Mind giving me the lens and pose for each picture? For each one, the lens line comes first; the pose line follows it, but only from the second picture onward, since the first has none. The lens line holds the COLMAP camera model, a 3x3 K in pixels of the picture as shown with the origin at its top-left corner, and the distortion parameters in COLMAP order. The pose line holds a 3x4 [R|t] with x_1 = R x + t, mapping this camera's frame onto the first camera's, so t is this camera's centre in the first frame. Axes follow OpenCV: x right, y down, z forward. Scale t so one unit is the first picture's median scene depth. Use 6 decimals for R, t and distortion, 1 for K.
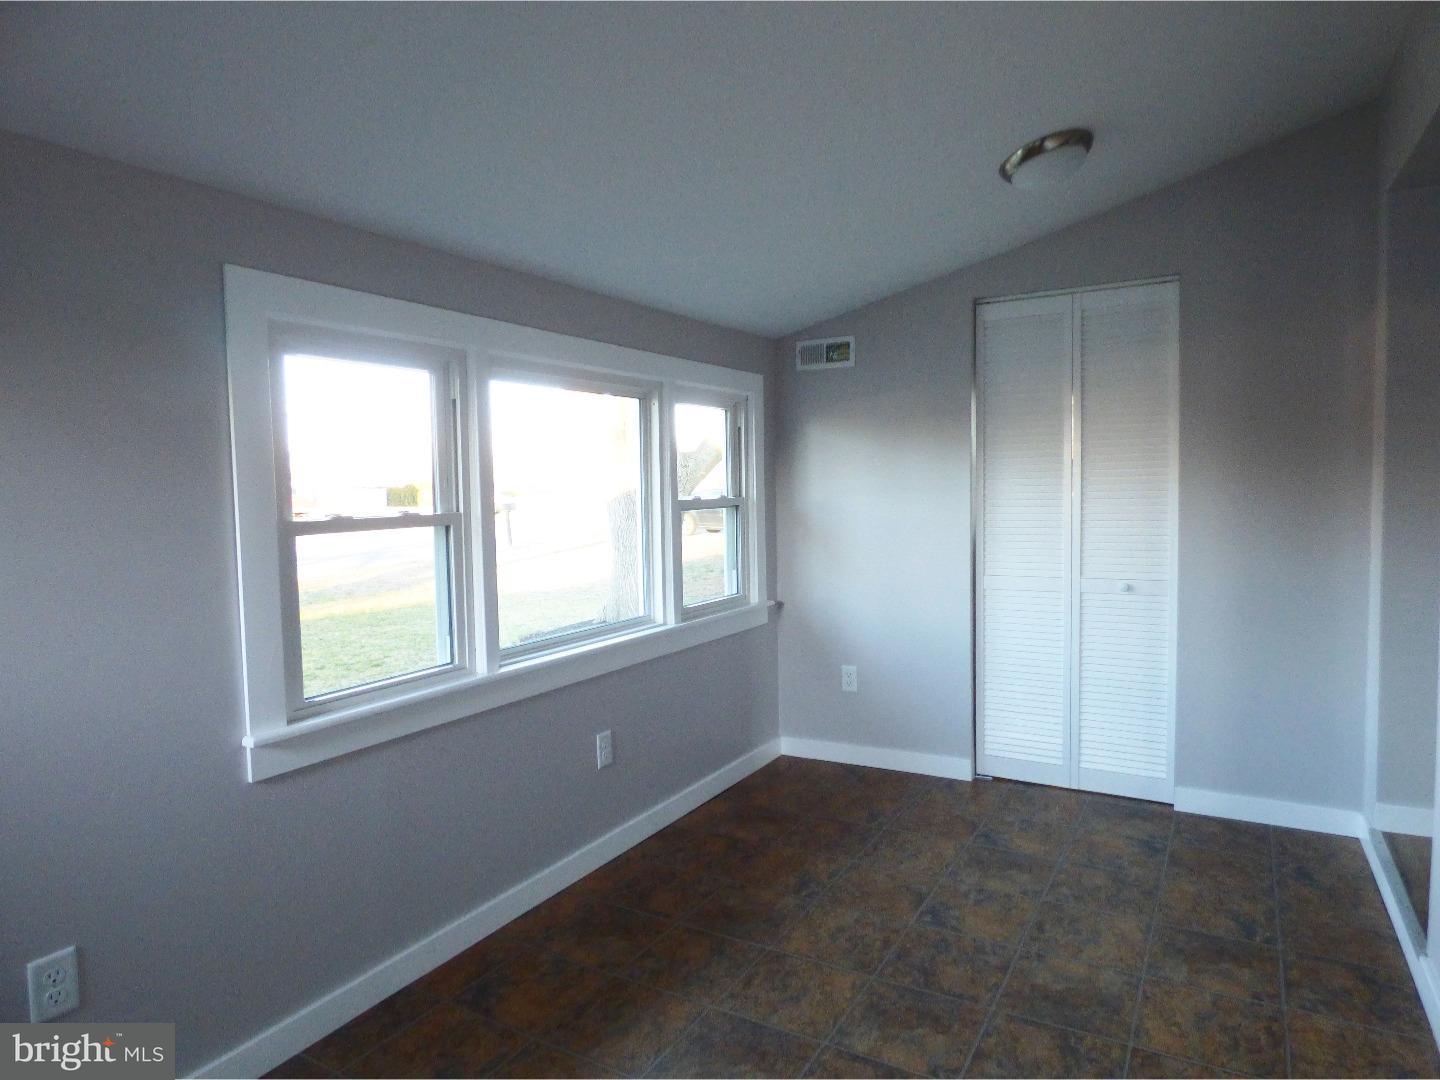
lens RADIAL K [[893.1, 0, 720.0], [0, 893.1, 540.0], [0, 0, 1]] dist [-0.000487, -0.000169]
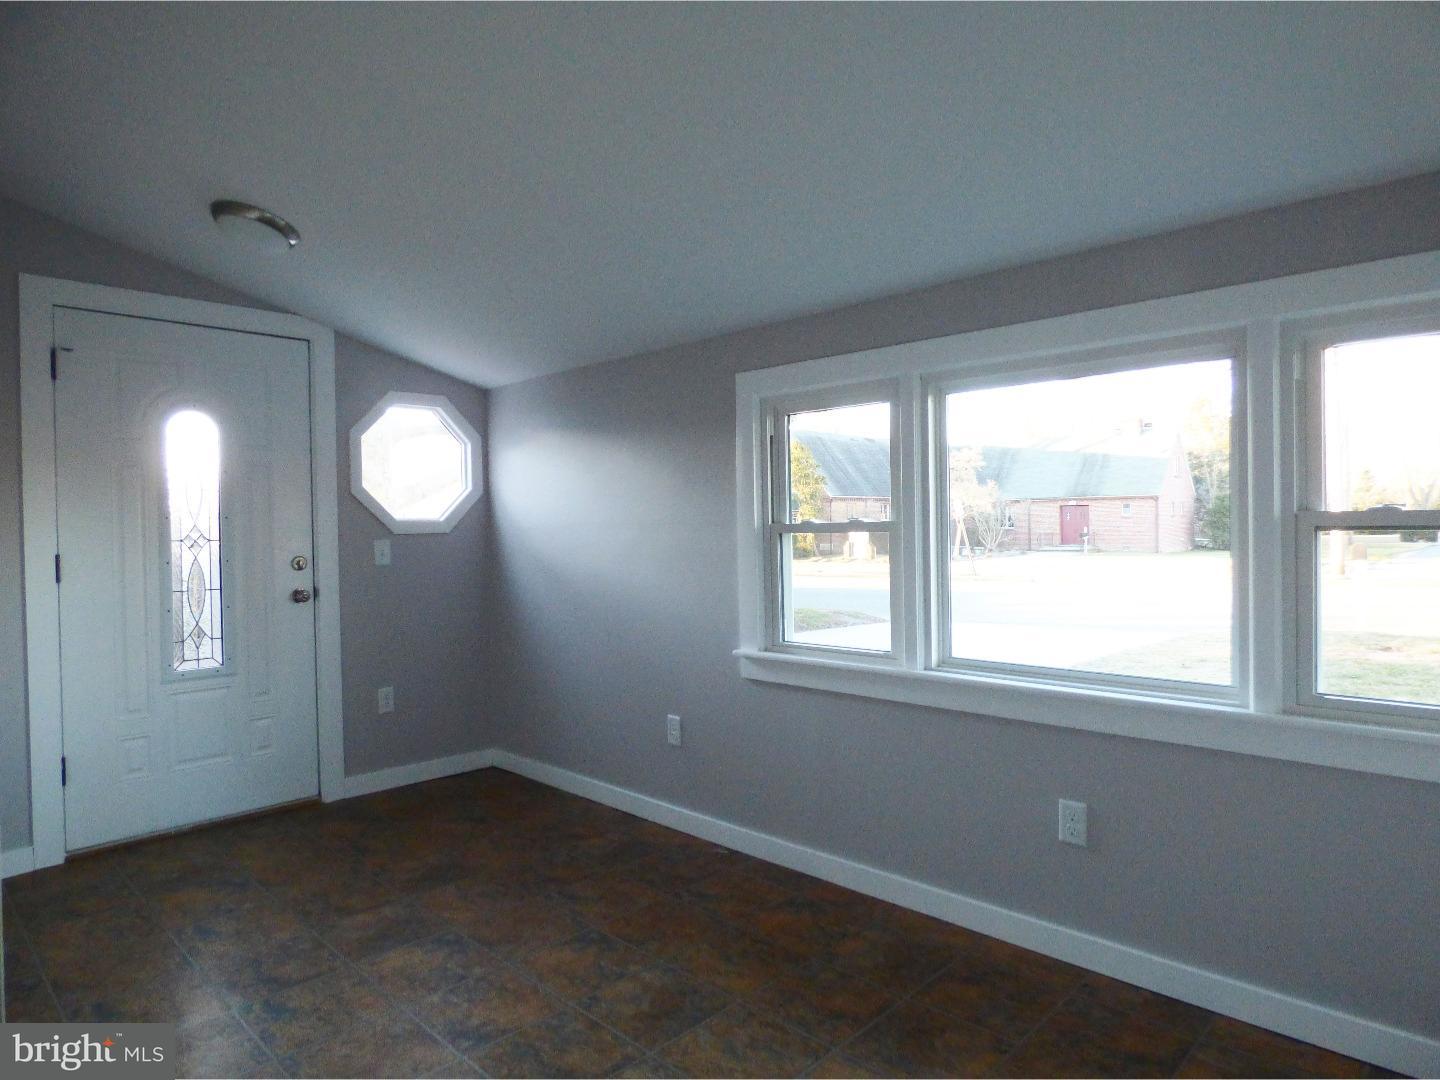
lens RADIAL K [[868.9, 0, 722.3], [0, 868.9, 546.4], [0, 0, 1]] dist [-0.001524, 0.000396]
pose [[-0.245442, 0.044069, -0.968409, 0.838223], [-0.044024, 0.997429, 0.056547, -0.051766], [0.968411, 0.056512, -0.242871, 1.058506]]
